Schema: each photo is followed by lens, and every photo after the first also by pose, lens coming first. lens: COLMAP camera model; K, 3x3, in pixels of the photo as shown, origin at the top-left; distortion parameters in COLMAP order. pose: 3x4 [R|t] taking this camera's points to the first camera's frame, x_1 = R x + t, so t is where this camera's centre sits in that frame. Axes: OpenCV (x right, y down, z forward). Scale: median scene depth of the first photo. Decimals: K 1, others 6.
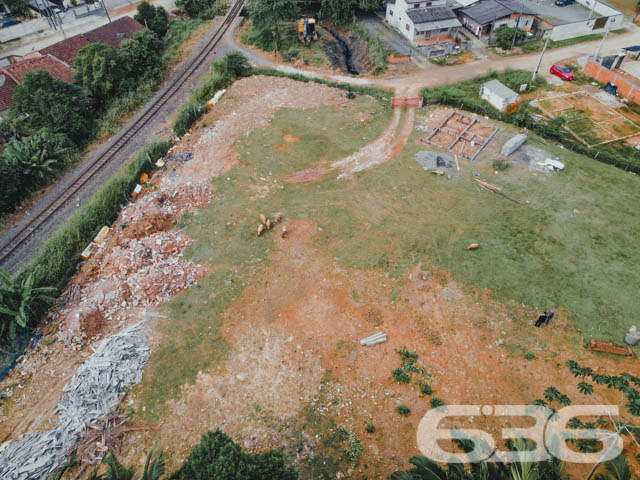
lens RADIAL K [[459.6, 0, 320.4], [0, 459.6, 234.8], [0, 0, 1]] dist [-0.080065, 0.072813]
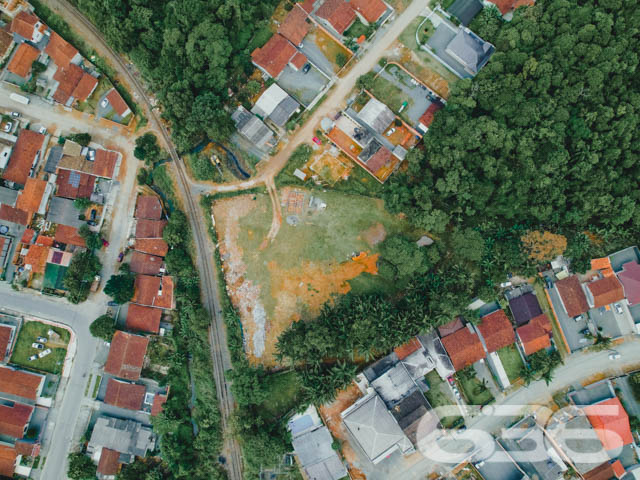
lens RADIAL K [[459.6, 0, 317.7], [0, 459.6, 238.9], [0, 0, 1]] dist [-0.080065, 0.072813]
pose [[0.875044, -0.482886, 0.033449, 0.271178], [0.355911, 0.688707, 0.631673, -2.521813], [-0.328062, -0.540837, 0.774513, -2.097597]]
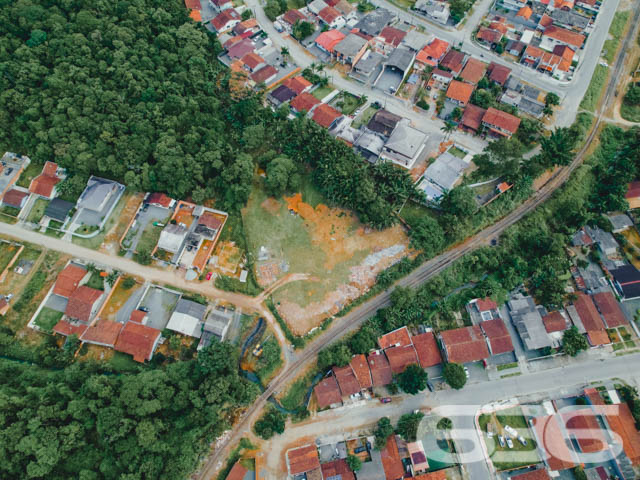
lens RADIAL K [[459.6, 0, 320.0], [0, 459.6, 238.6], [0, 0, 1]] dist [-0.080065, 0.072813]
pose [[-0.796437, -0.528932, 0.293120, -1.153104], [0.436730, -0.167827, 0.883799, -3.955813], [-0.418277, 0.831904, 0.364664, -0.847648]]
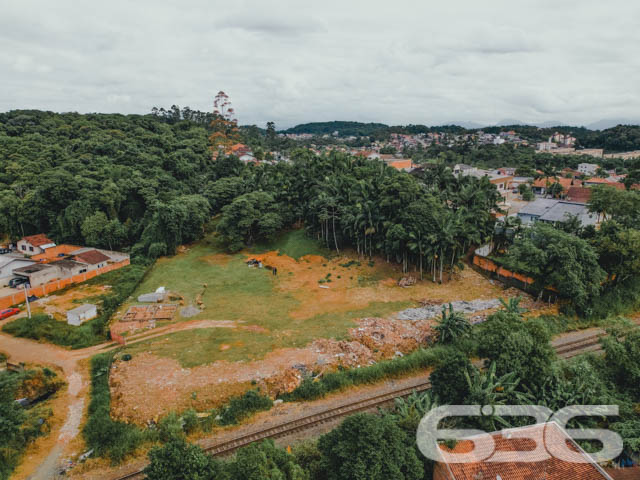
lens RADIAL K [[459.6, 0, 319.2], [0, 459.6, 241.0], [0, 0, 1]] dist [-0.080065, 0.072813]
pose [[-0.692791, -0.163628, 0.702330, -1.247229], [0.525178, 0.552944, 0.646870, -1.216554], [-0.494195, 0.816994, -0.297141, 1.217423]]
